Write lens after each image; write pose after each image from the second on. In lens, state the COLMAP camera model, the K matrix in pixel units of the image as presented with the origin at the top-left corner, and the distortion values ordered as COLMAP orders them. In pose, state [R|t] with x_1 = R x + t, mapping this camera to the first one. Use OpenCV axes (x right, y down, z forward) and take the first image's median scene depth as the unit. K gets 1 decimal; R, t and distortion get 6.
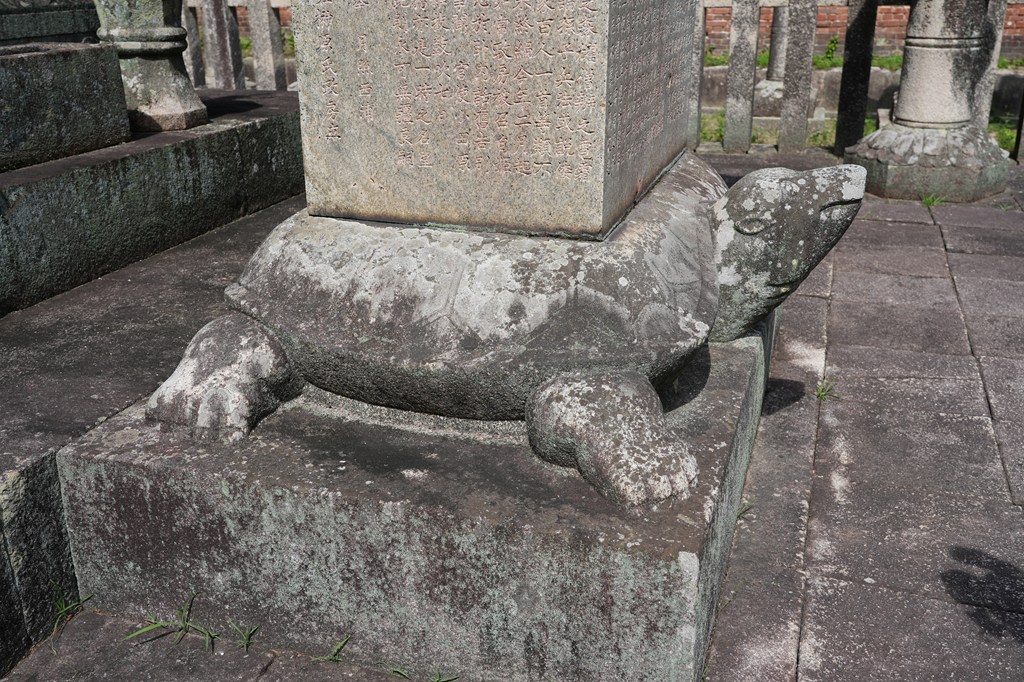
lens RADIAL K [[978.7, 0, 512.0], [0, 978.7, 341.0], [0, 0, 1]] dist [0.001409, 0.002203]
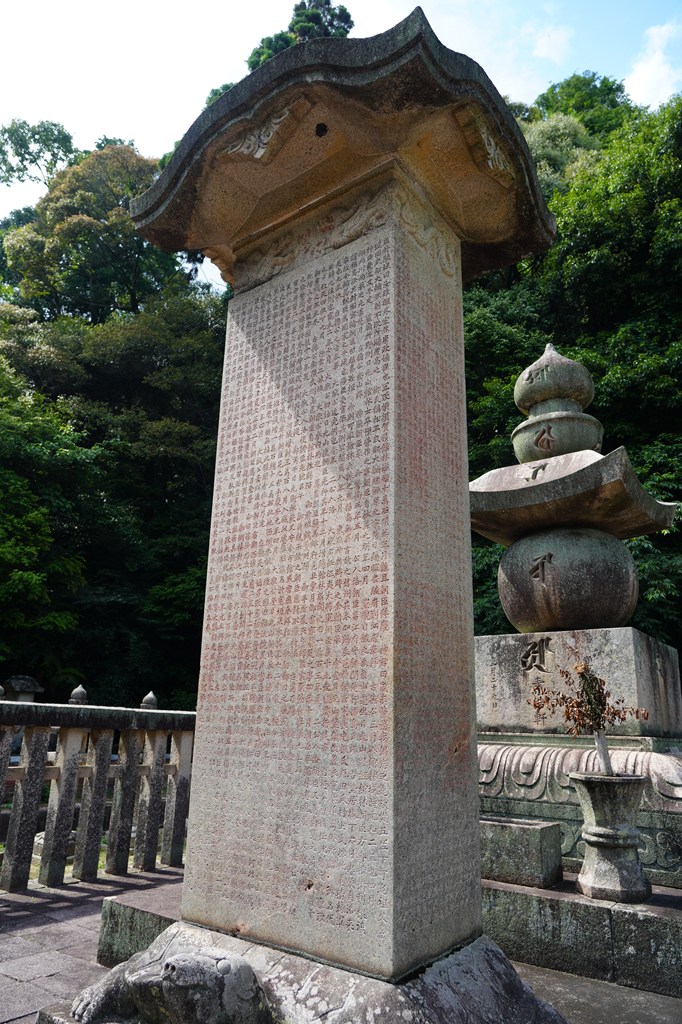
lens RADIAL K [[710.5, 0, 341.0], [0, 710.5, 512.0], [0, 0, 1]] dist [-0.027374, 0.001082]
pose [[-0.344500, -0.280945, -0.895762, 0.934799], [-0.370022, 0.917562, -0.145476, -0.475553], [0.862788, 0.281336, -0.420056, 1.002448]]
